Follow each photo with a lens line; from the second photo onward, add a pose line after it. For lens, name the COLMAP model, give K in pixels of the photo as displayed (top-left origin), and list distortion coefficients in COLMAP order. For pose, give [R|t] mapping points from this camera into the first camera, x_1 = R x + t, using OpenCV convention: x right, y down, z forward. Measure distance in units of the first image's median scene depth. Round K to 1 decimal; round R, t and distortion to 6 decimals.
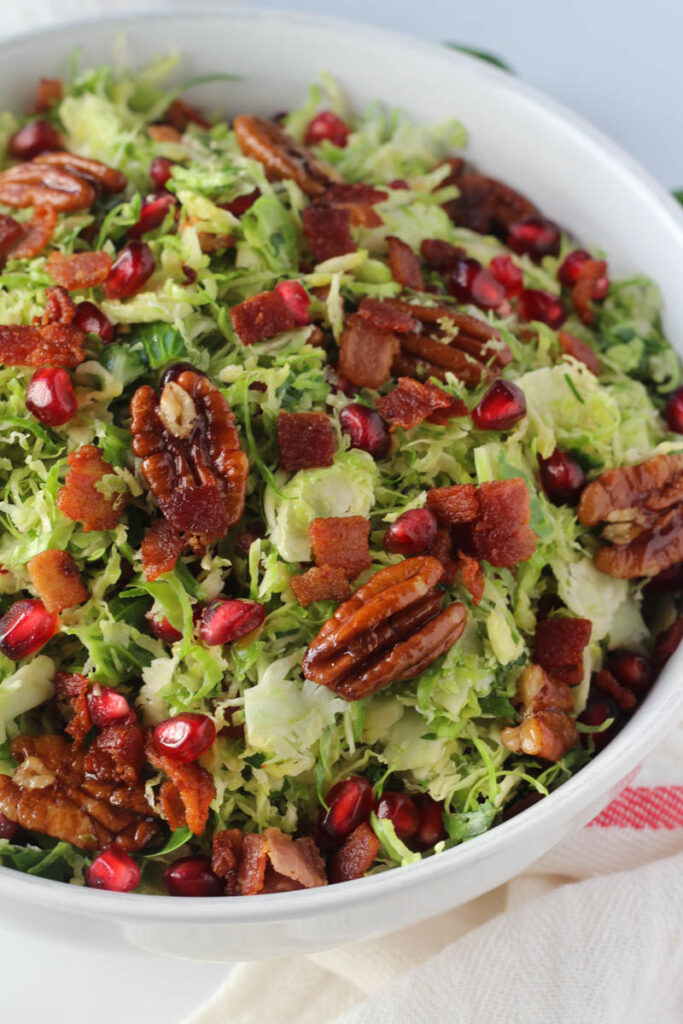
lens RADIAL K [[2550.0, 0, 341.5], [0, 2550.0, 512.0], [0, 0, 1]] dist [-0.056675, -0.614861]
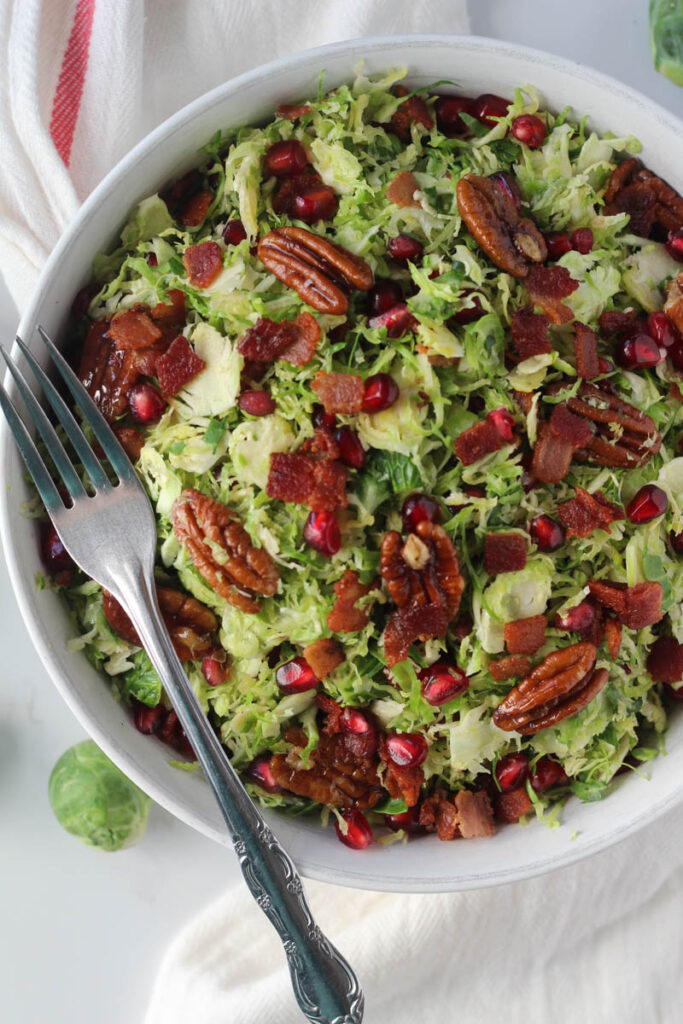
lens RADIAL K [[2550.0, 0, 341.5], [0, 2550.0, 512.0], [0, 0, 1]] dist [-0.056675, -0.614861]
pose [[0.998111, 0.043416, 0.043464, -0.163335], [-0.061067, 0.778356, 0.624846, -0.900873], [-0.006702, -0.626320, 0.779537, -0.048907]]
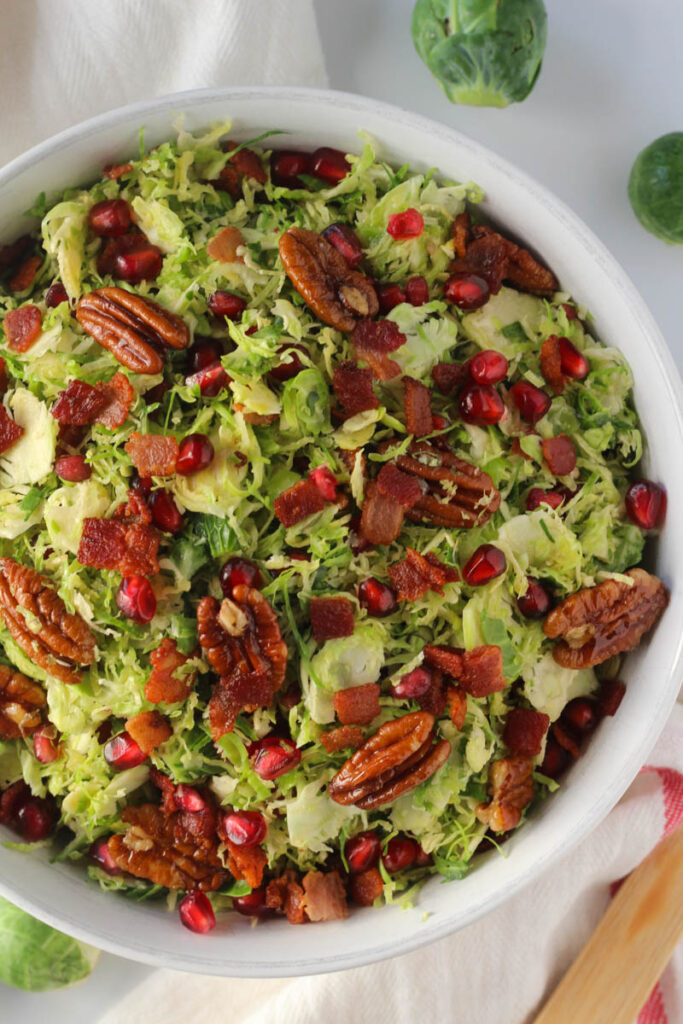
lens RADIAL K [[2550.0, 0, 341.5], [0, 2550.0, 512.0], [0, 0, 1]] dist [-0.056675, -0.614861]
pose [[0.998738, 0.022542, -0.044877, 0.048578], [0.007802, 0.813106, 0.582063, -0.839799], [0.049610, -0.581679, 0.811904, -0.027206]]
